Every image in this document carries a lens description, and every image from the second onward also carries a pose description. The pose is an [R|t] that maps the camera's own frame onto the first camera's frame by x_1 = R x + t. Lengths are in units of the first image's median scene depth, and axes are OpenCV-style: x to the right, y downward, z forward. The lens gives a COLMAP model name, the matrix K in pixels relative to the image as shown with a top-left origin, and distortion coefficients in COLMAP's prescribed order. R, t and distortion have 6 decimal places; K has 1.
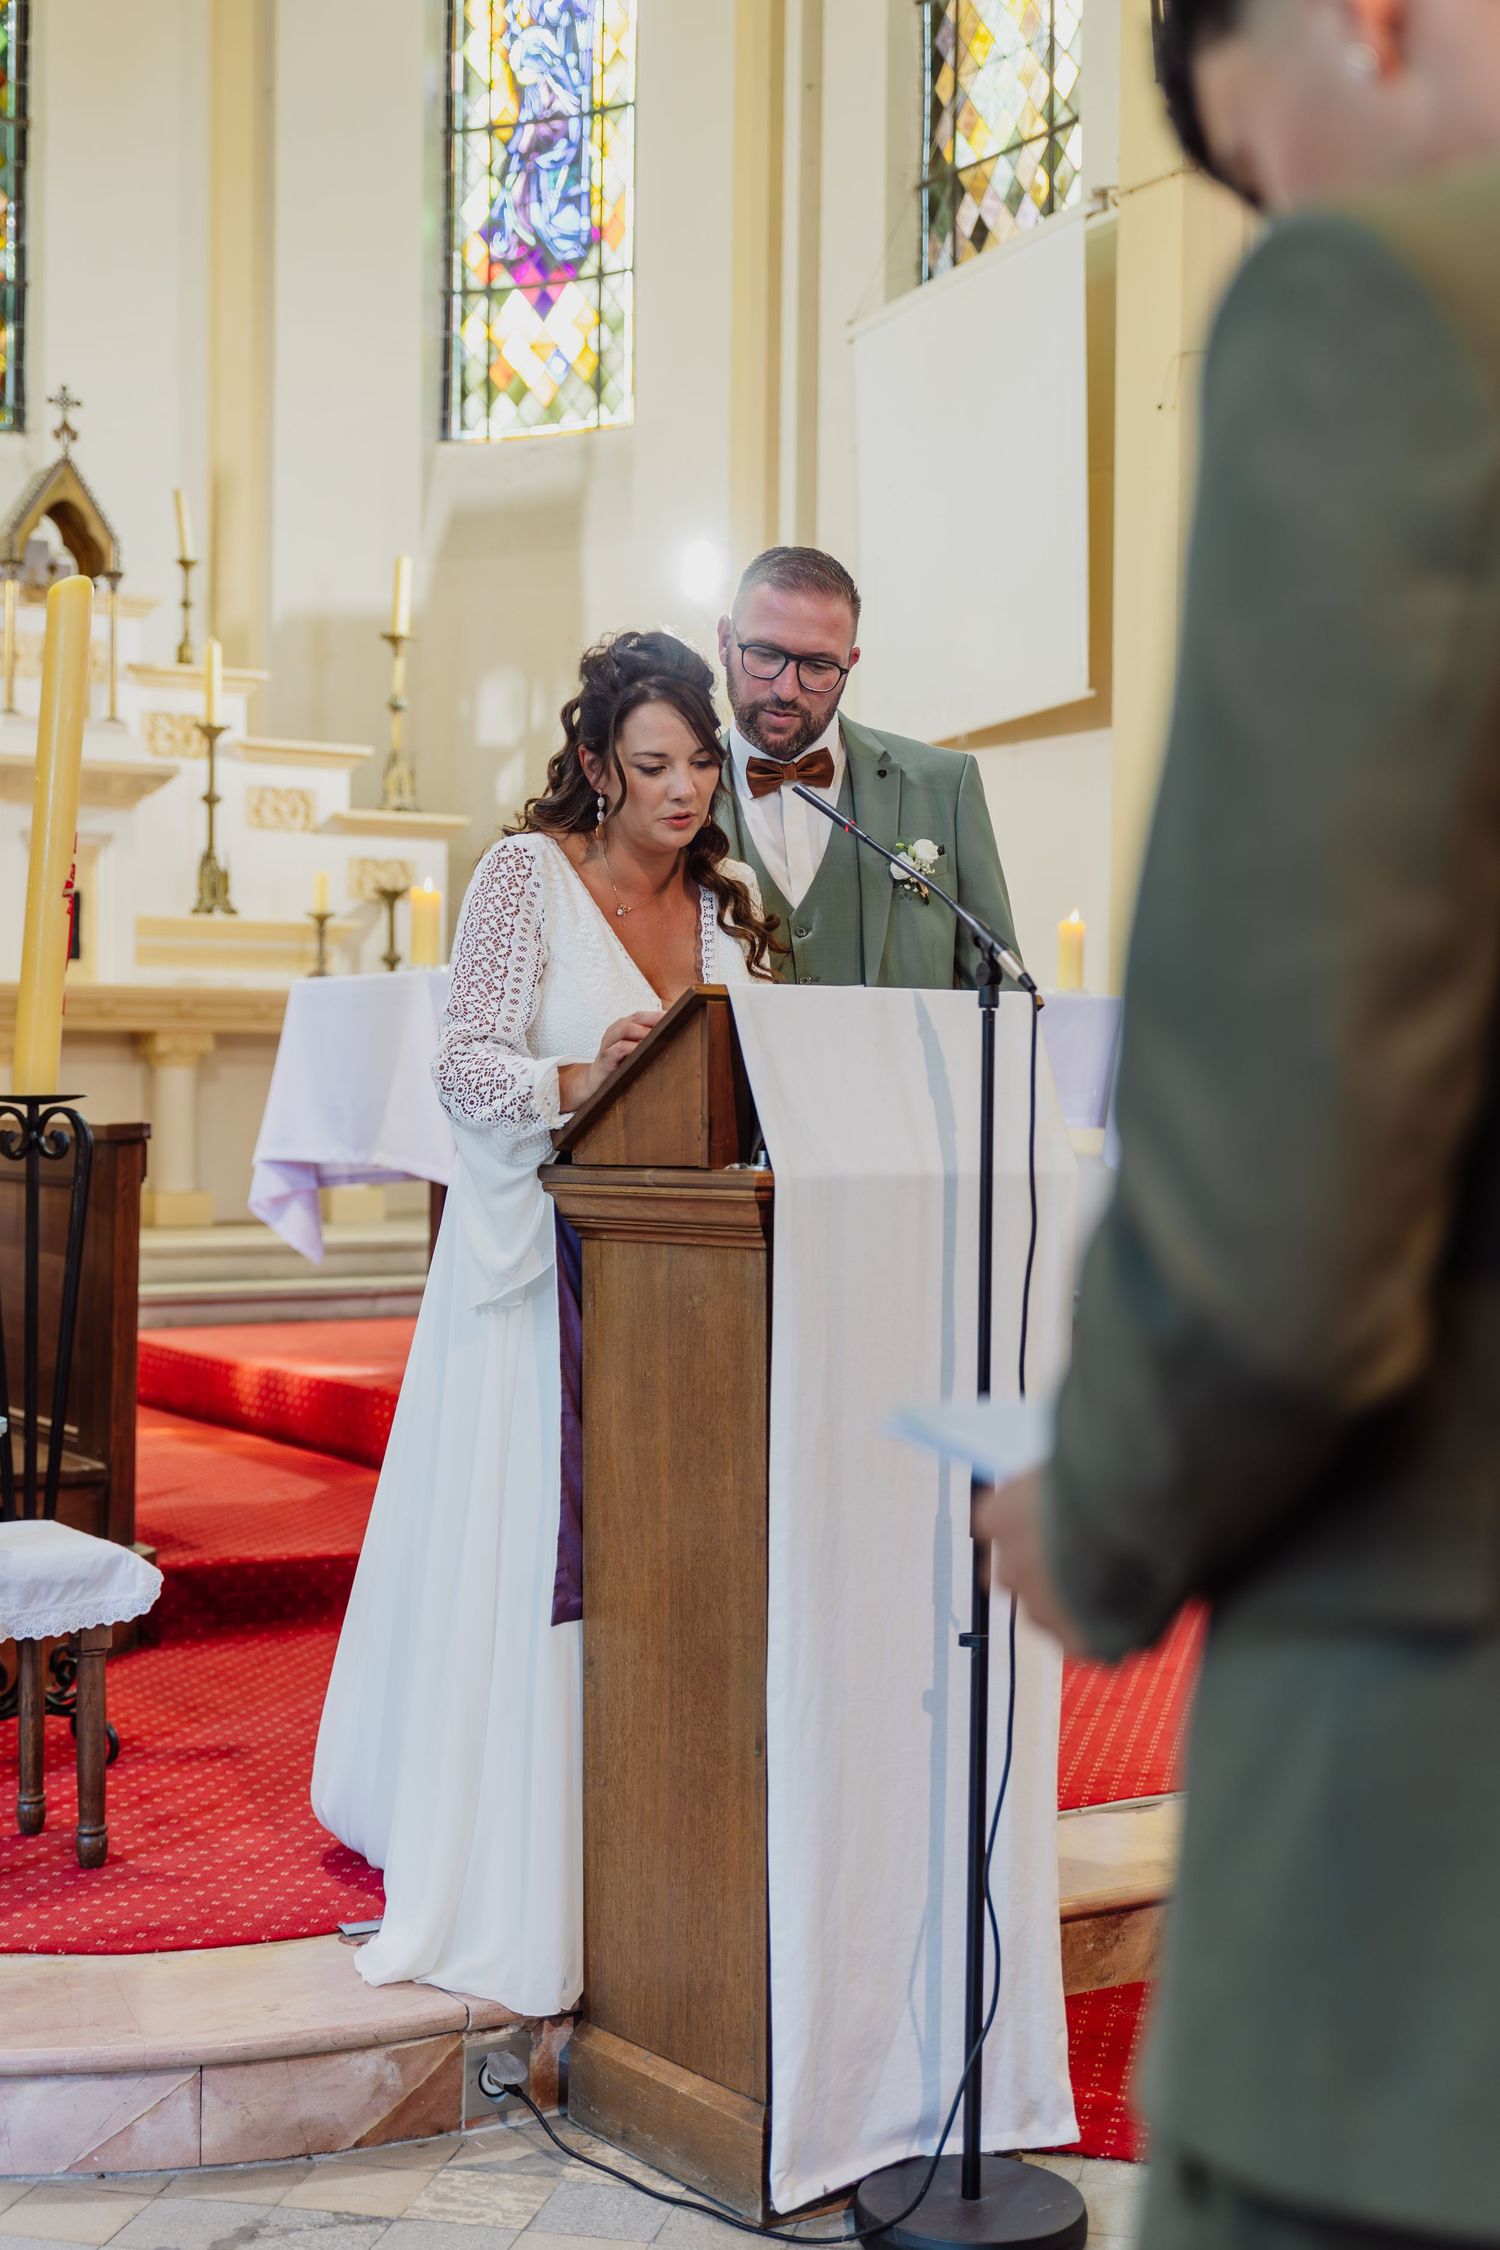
lens RADIAL K [[2990.5, 0, 748.2], [0, 2990.5, 1167.2], [0, 0, 1]] dist [-0.001159, -0.008331]
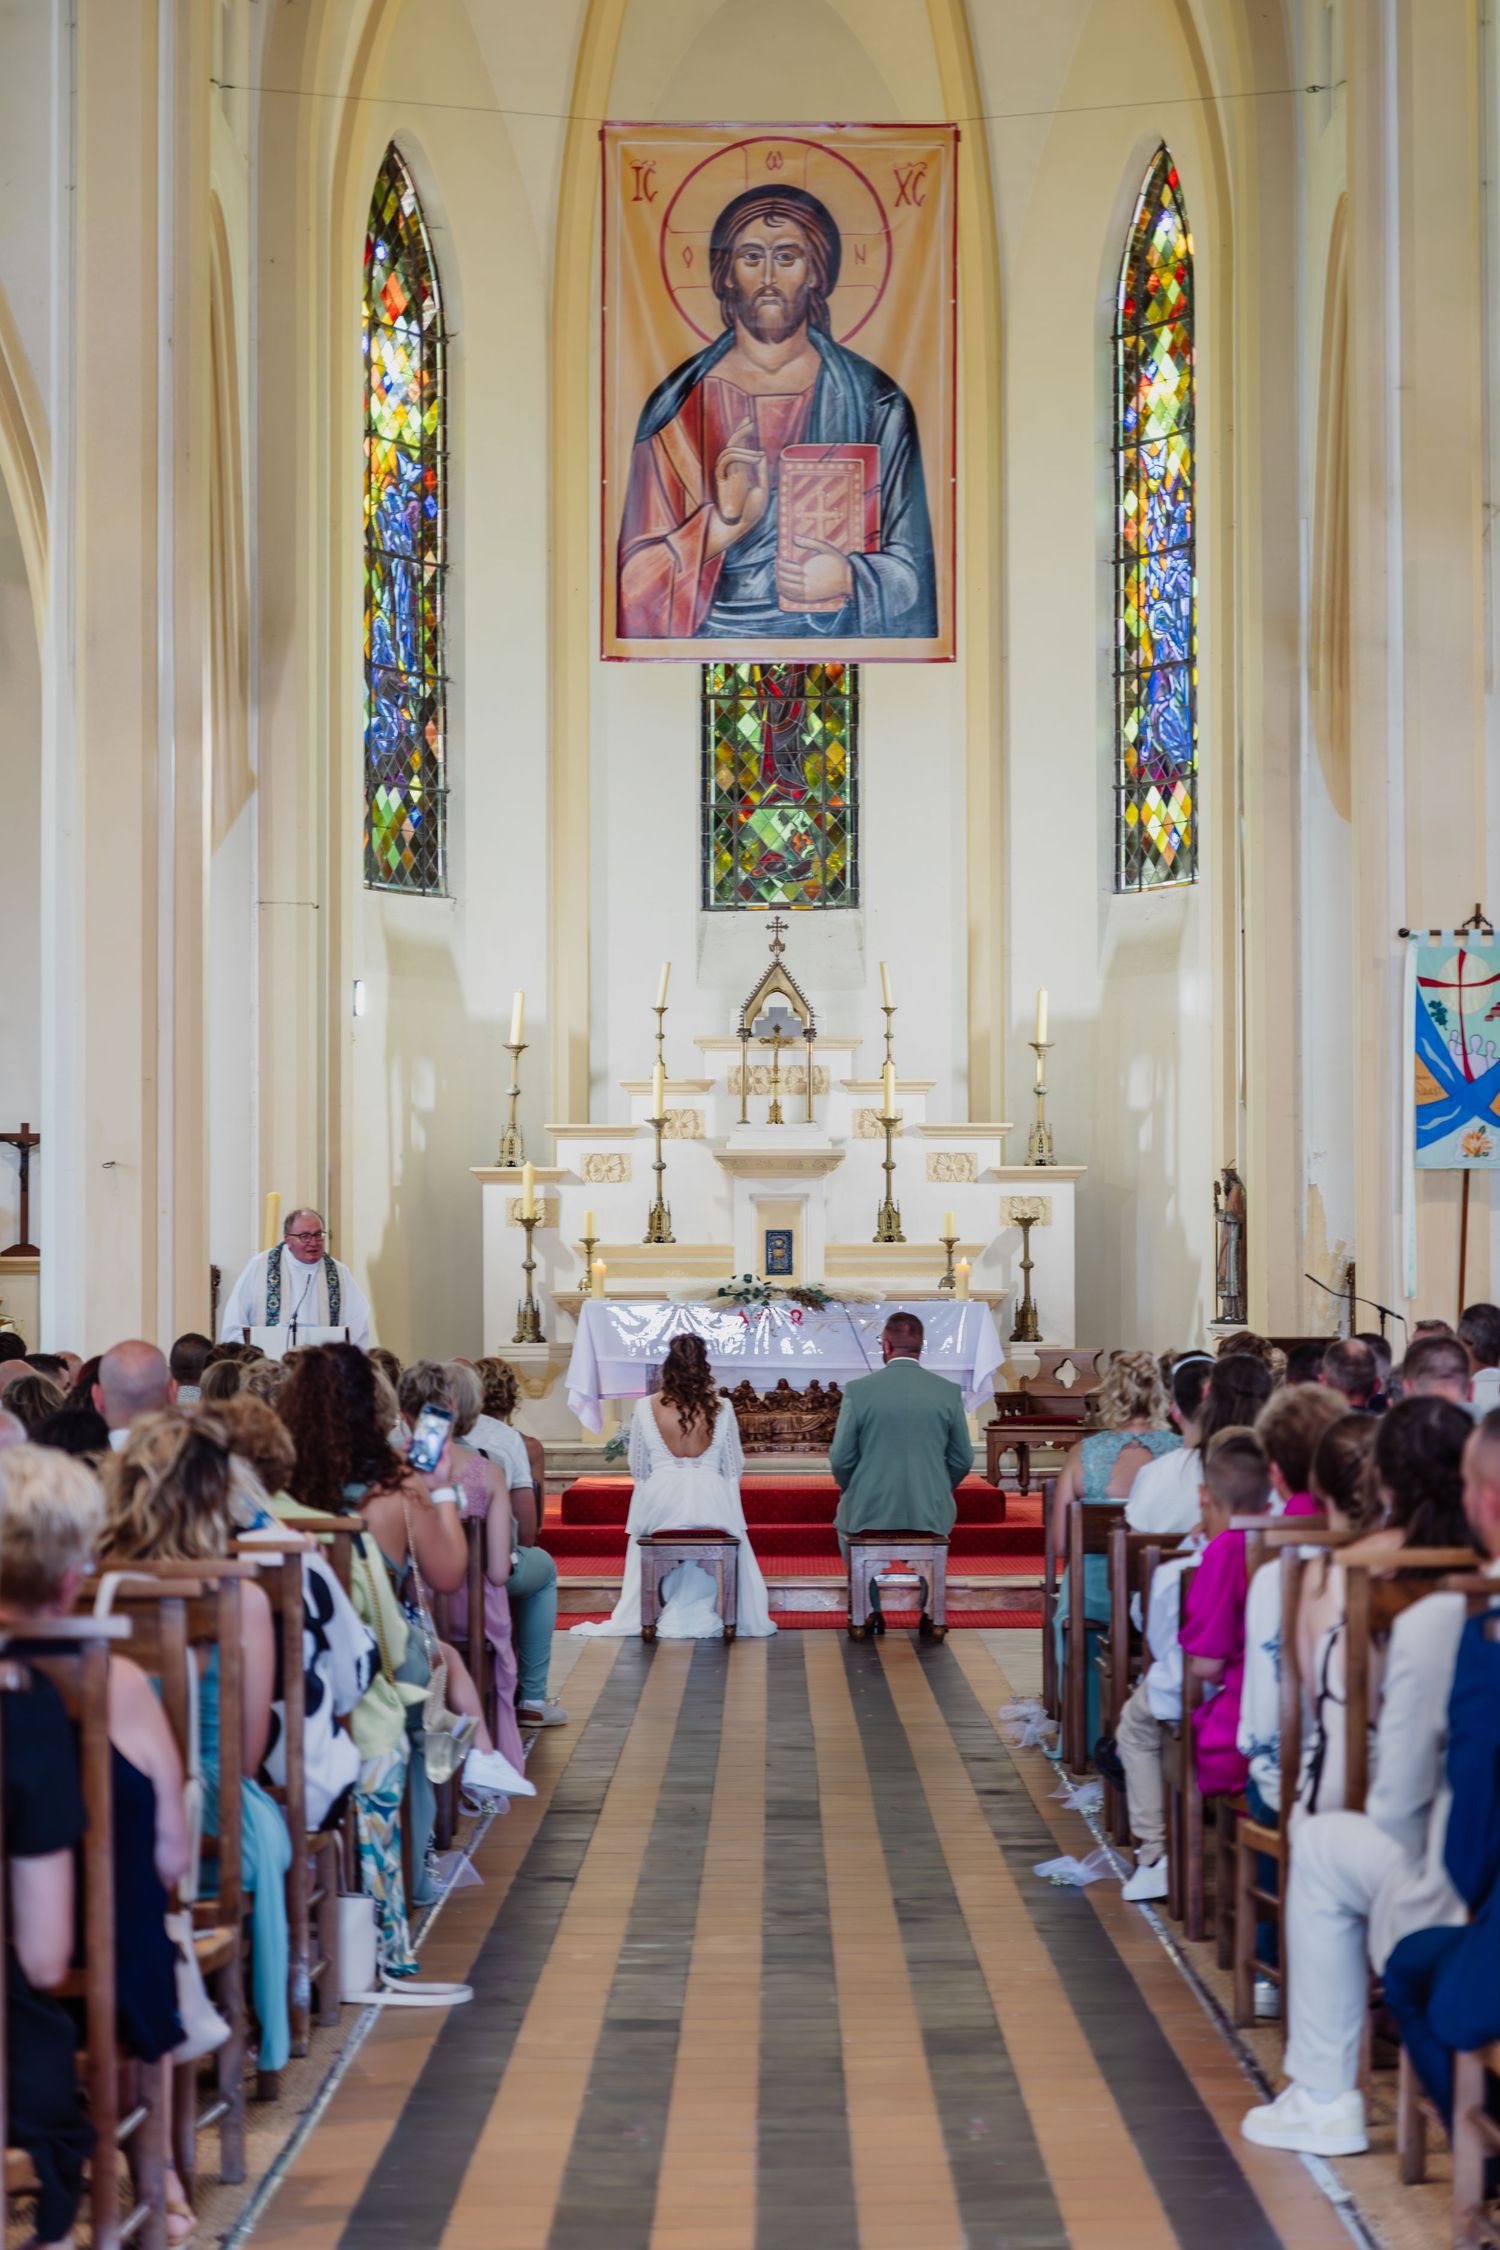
lens RADIAL K [[4746.6, 0, 750.0], [0, 4746.6, 1125.0], [0, 0, 1]] dist [0.025997, 0.191559]
pose [[0.842507, -0.037876, -0.537353, 0.965172], [-0.002198, 0.997275, -0.073741, 0.031977], [0.538681, 0.063309, 0.840128, -0.978376]]
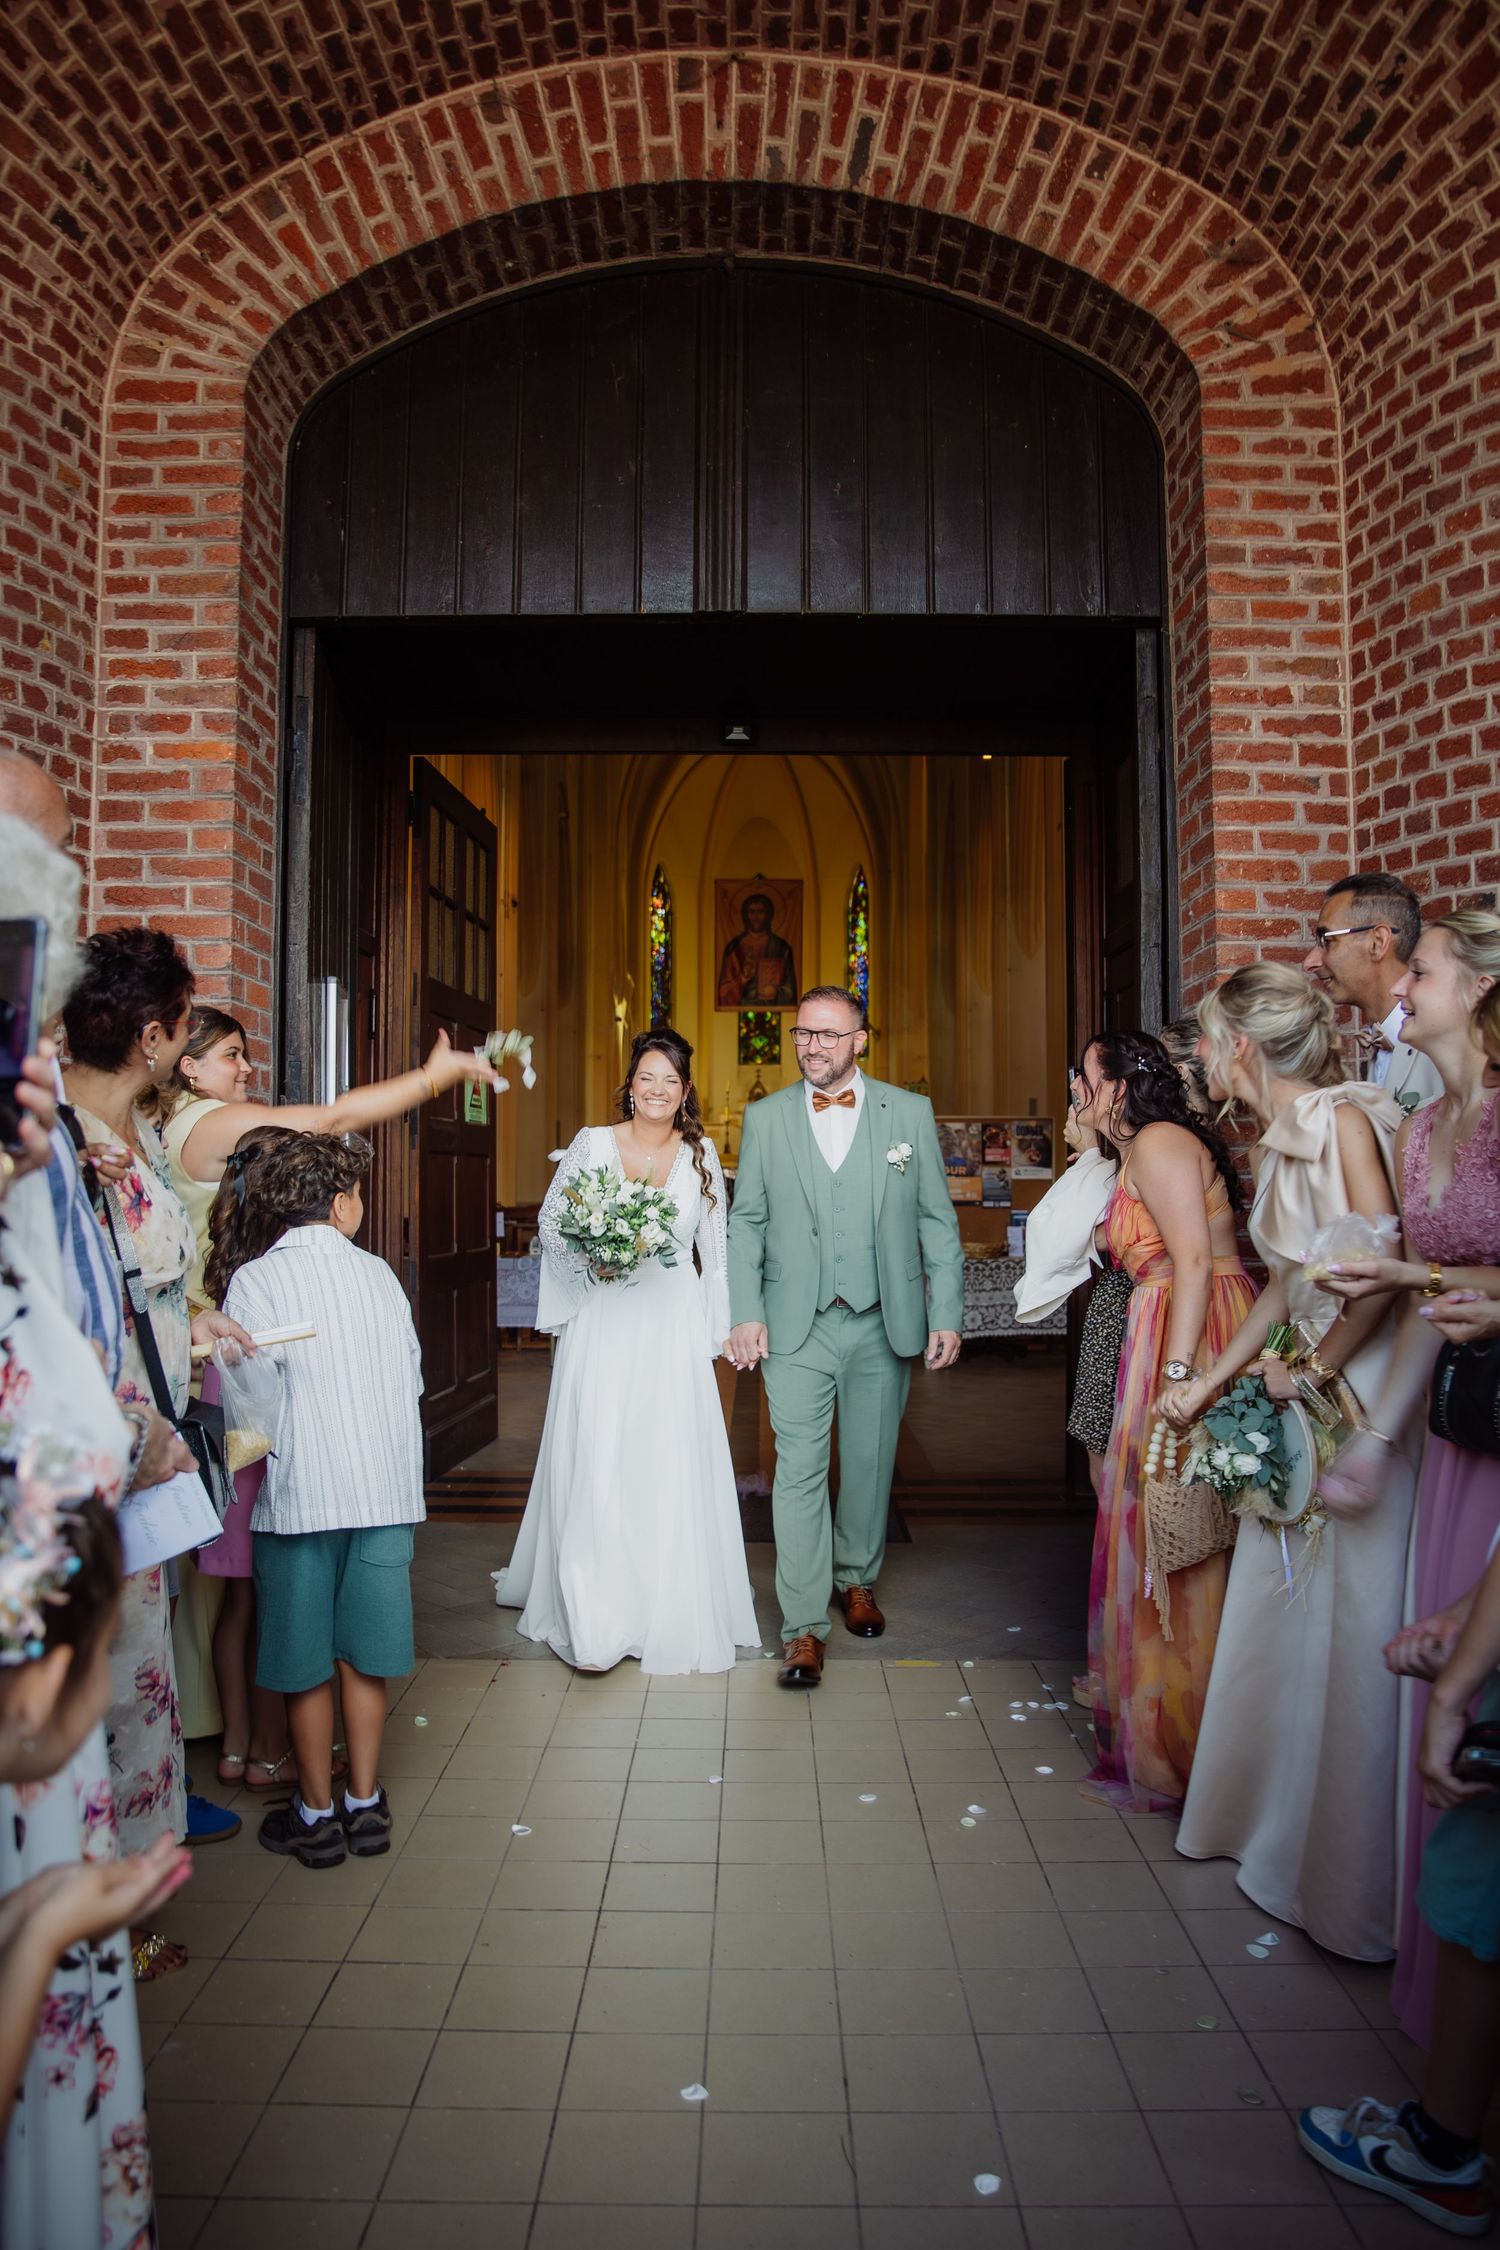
lens RADIAL K [[1708.7, 0, 696.0], [0, 1708.7, 1111.0], [0, 0, 1]] dist [0.202637, -0.001399]
pose [[0.823956, -0.030280, -0.565844, 1.423379], [-0.007867, 0.997864, -0.064854, 0.046009], [0.566599, 0.057888, 0.821957, -1.685289]]
